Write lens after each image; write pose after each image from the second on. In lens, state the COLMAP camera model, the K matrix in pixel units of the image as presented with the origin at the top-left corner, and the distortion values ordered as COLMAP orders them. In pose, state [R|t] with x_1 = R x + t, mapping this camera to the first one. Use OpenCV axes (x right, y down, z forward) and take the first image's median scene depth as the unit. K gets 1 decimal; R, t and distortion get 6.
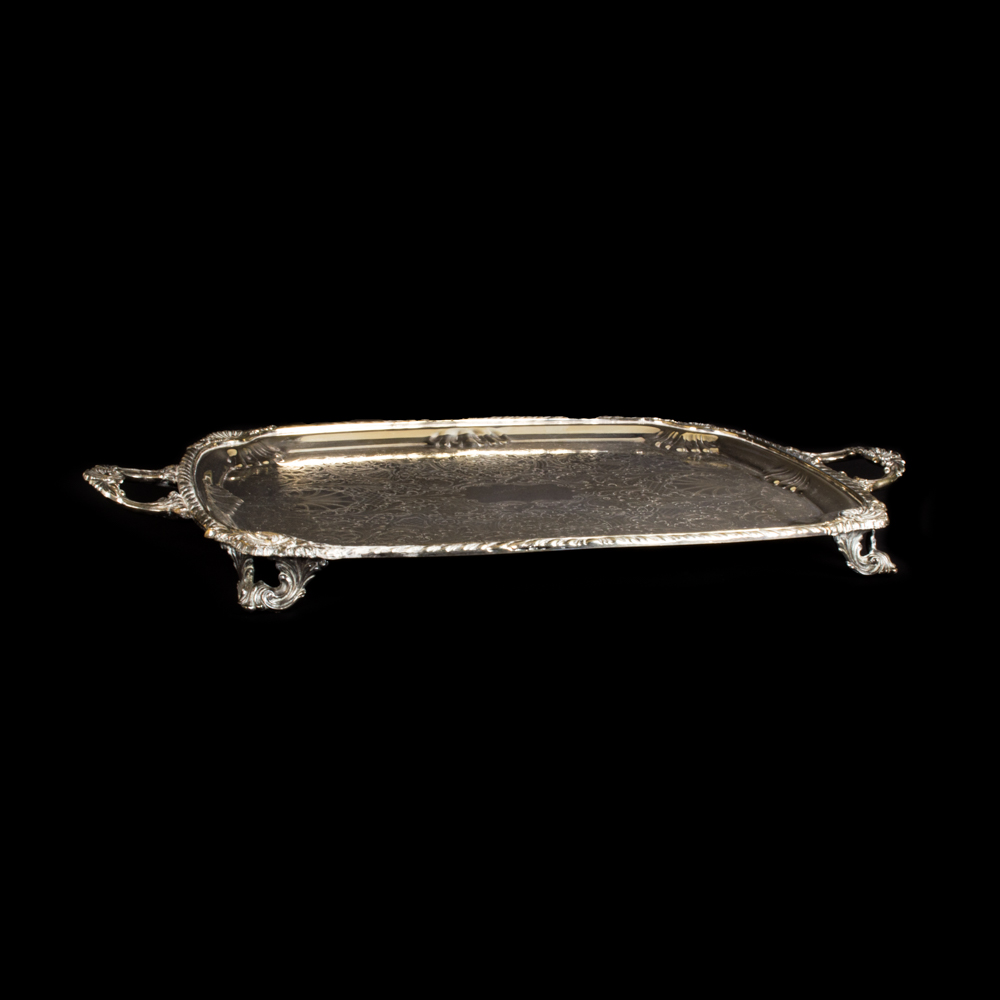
lens RADIAL K [[1790.9, 0, 500.1], [0, 1790.9, 500.3], [0, 0, 1]] dist [0.000808, 0.000000]
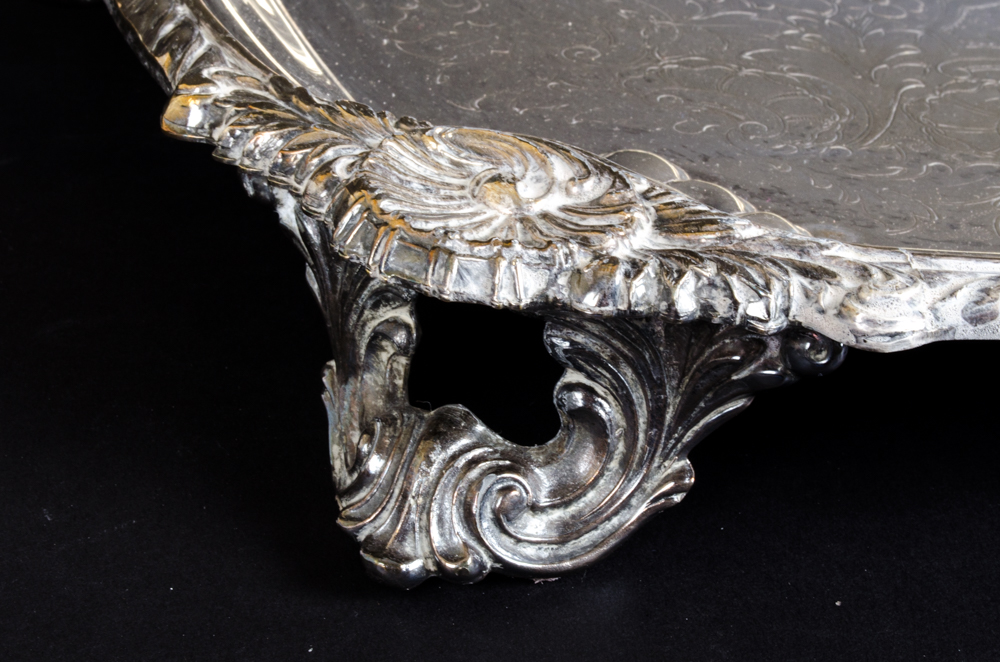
lens RADIAL K [[1953.8, 0, 499.0], [0, 1953.8, 330.4], [0, 0, 1]] dist [0.043728, 0.000000]
pose [[0.998735, 0.047344, 0.016923, -0.133737], [-0.050082, 0.966484, 0.251796, -0.015308], [-0.004435, -0.252325, 0.967632, 0.804917]]
